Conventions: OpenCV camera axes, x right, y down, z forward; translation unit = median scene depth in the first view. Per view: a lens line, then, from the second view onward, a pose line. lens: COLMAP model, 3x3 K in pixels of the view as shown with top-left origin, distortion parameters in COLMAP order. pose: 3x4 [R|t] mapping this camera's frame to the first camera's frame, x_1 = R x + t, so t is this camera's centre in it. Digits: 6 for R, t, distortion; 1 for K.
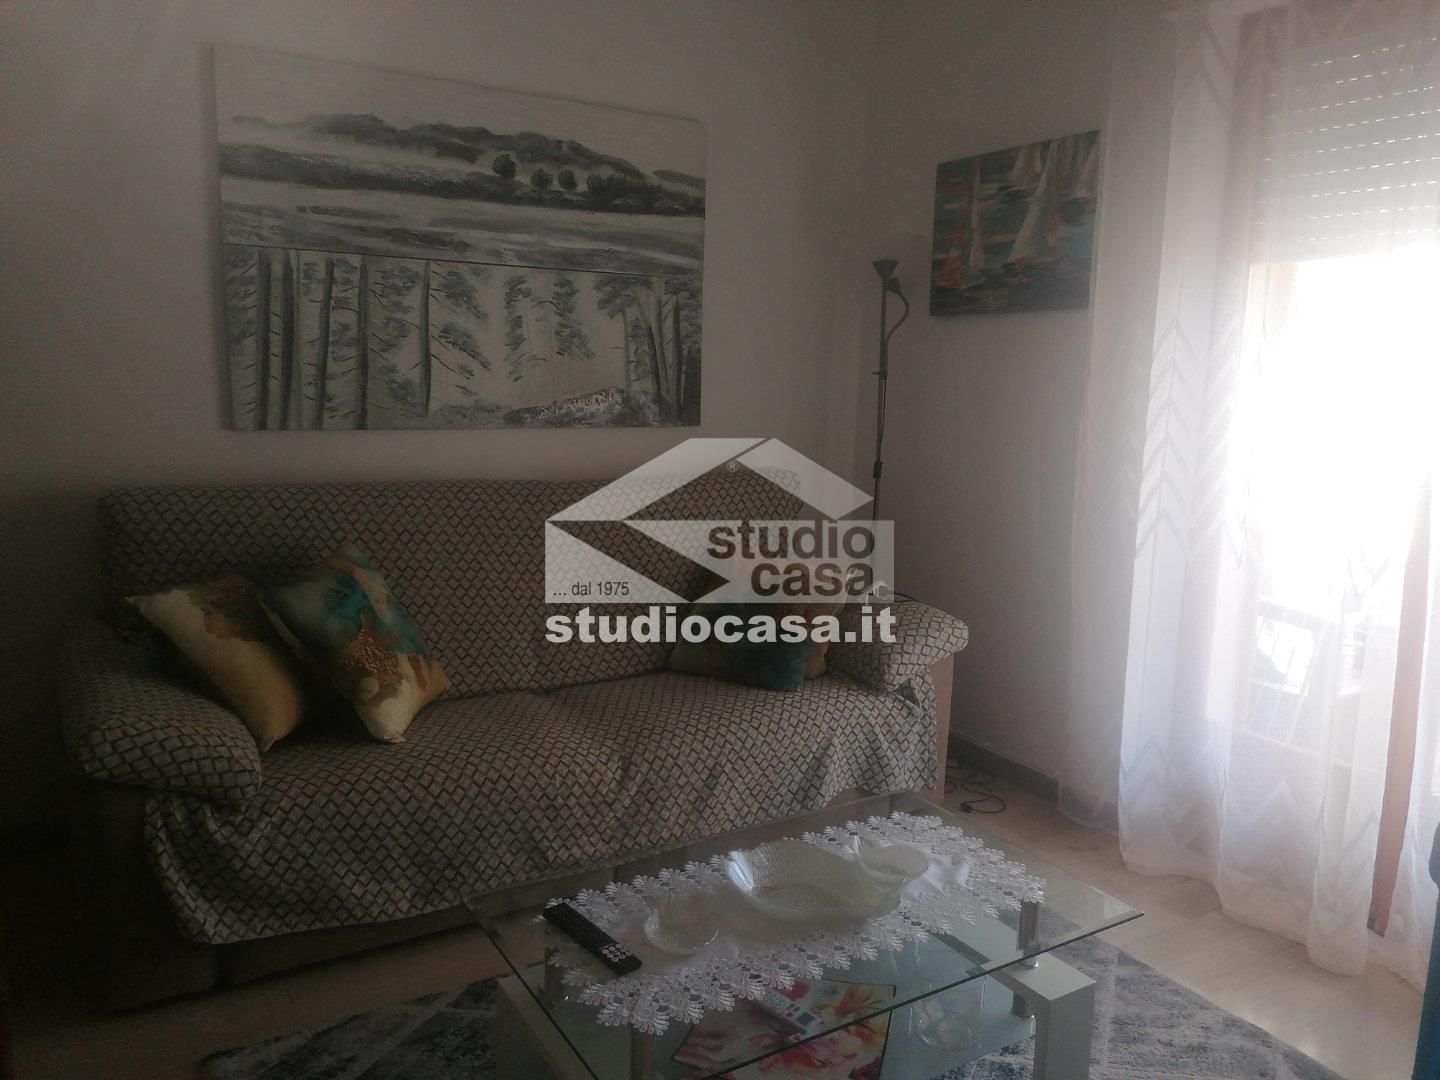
lens RADIAL K [[1075.8, 0, 720.0], [0, 1075.8, 540.0], [0, 0, 1]] dist [0.070902, -0.000875]
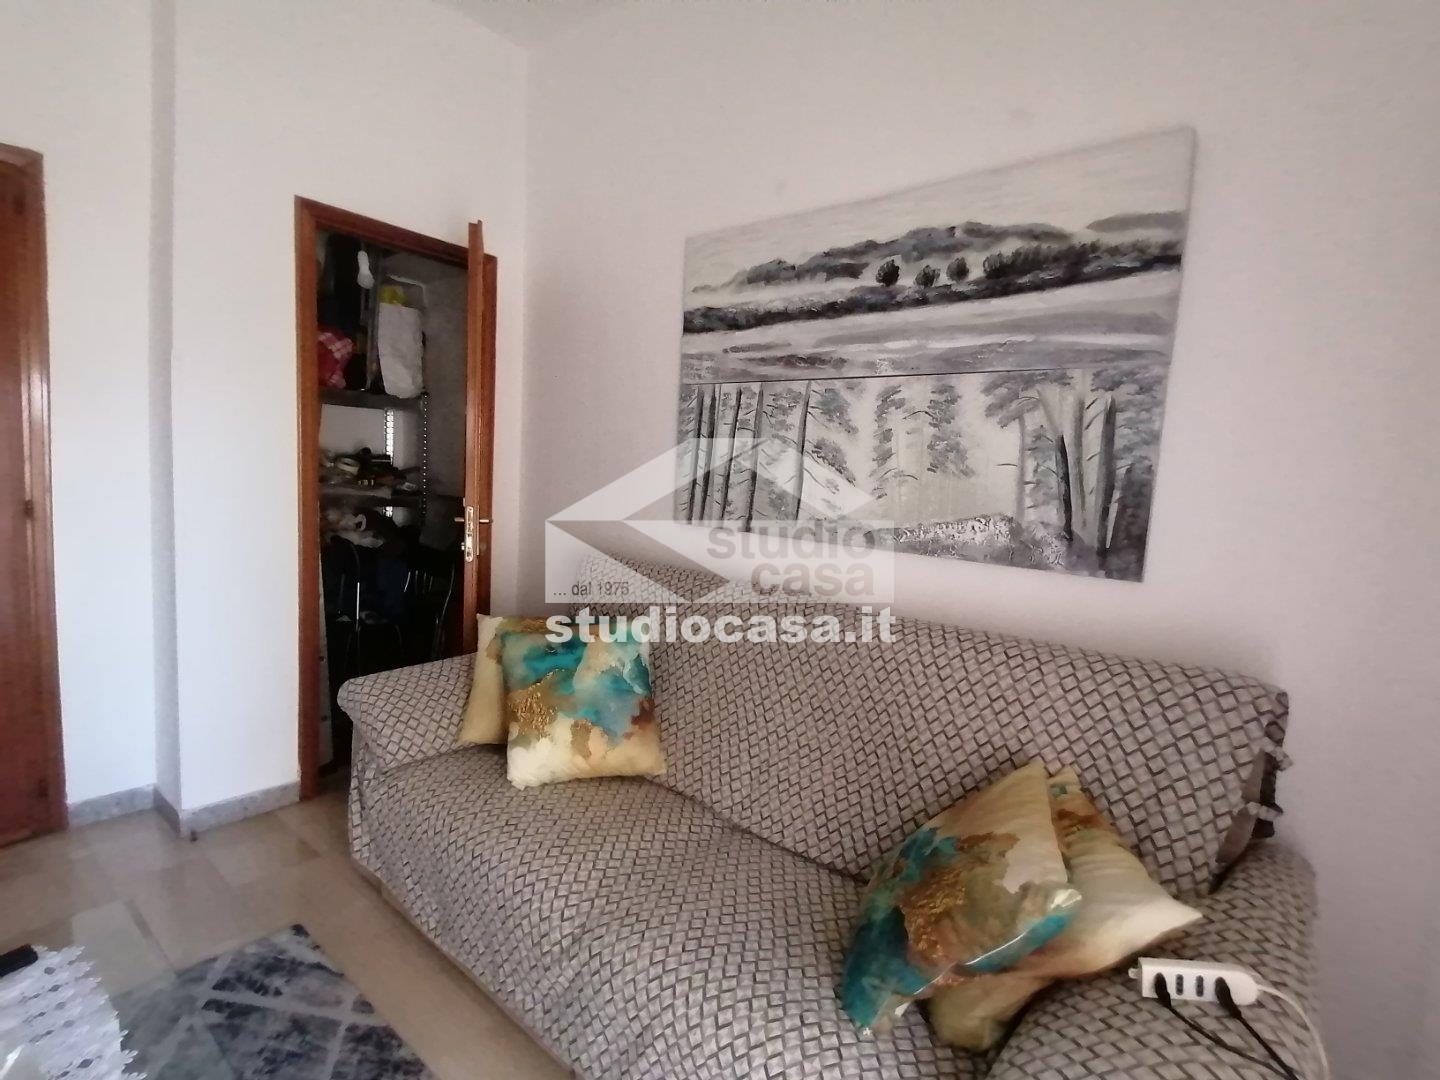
lens RADIAL K [[709.0, 0, 720.0], [0, 709.0, 540.0], [0, 0, 1]] dist [0.033432, 0.000661]
pose [[0.327505, 0.089642, -0.940587, 0.348474], [-0.206992, 0.978114, 0.021146, -0.098268], [0.921897, 0.187769, 0.338893, 0.684709]]
